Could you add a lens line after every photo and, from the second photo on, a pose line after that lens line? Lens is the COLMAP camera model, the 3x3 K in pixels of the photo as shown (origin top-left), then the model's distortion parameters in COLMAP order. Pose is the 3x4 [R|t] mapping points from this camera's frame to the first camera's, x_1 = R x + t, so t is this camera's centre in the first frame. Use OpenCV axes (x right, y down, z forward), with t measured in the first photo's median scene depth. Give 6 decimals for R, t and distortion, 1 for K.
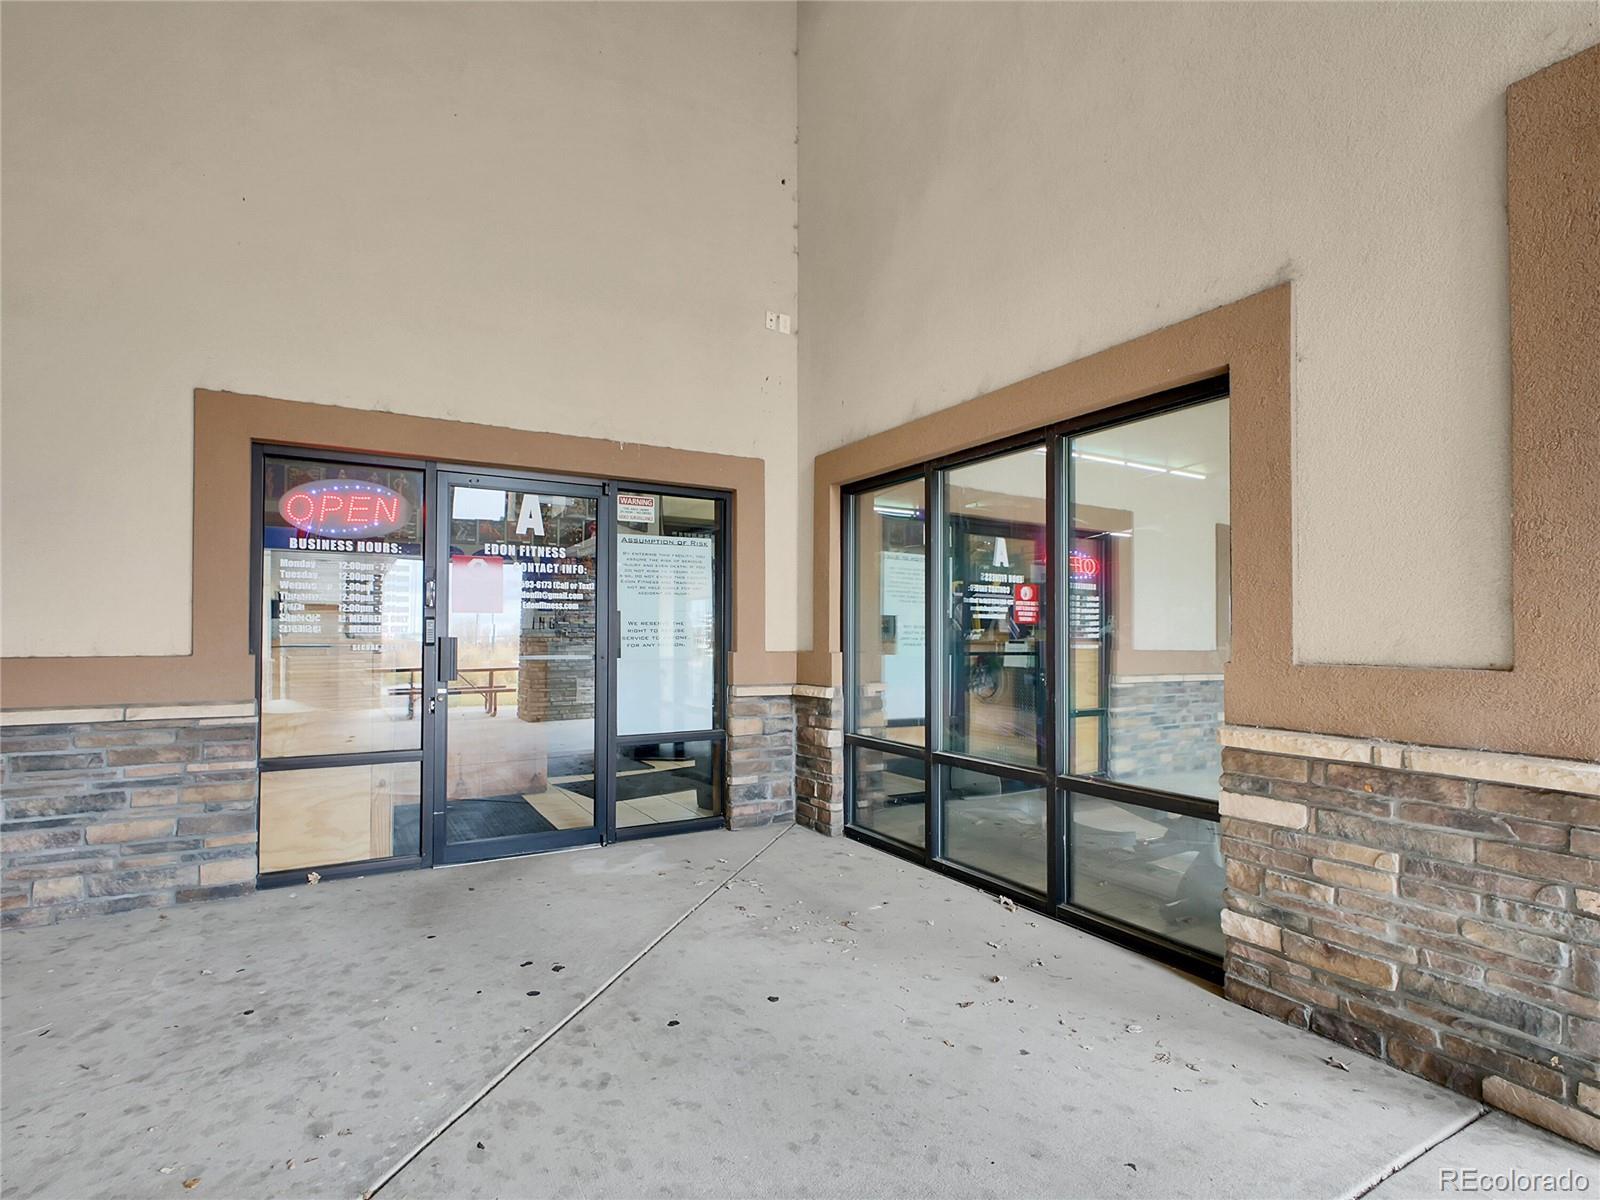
lens RADIAL K [[797.3, 0, 819.6], [0, 797.3, 621.2], [0, 0, 1]] dist [0.002113, 0.001020]
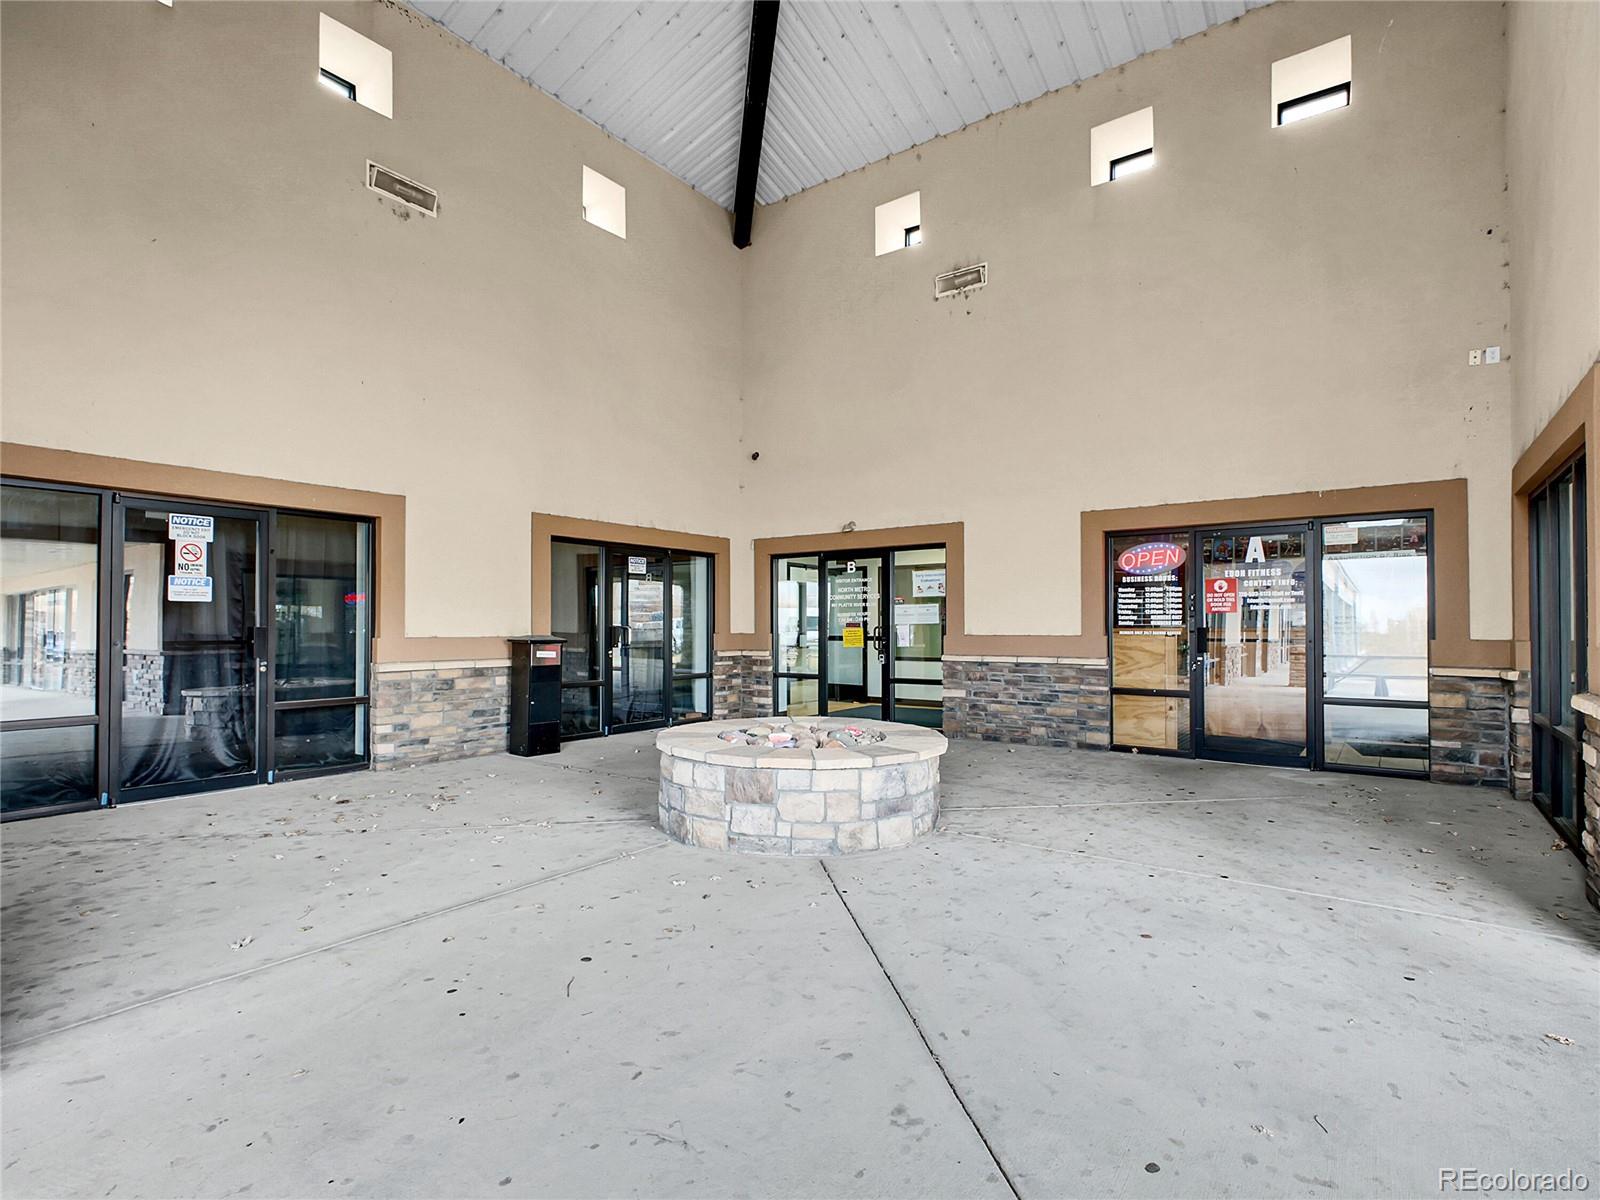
lens RADIAL K [[797.3, 0, 801.6], [0, 797.3, 608.3], [0, 0, 1]] dist [0.002113, 0.001020]
pose [[0.386329, -0.021124, -0.922119, 0.853934], [0.018190, 0.999718, -0.015281, -0.011441], [0.922182, -0.010870, 0.386604, -0.500338]]
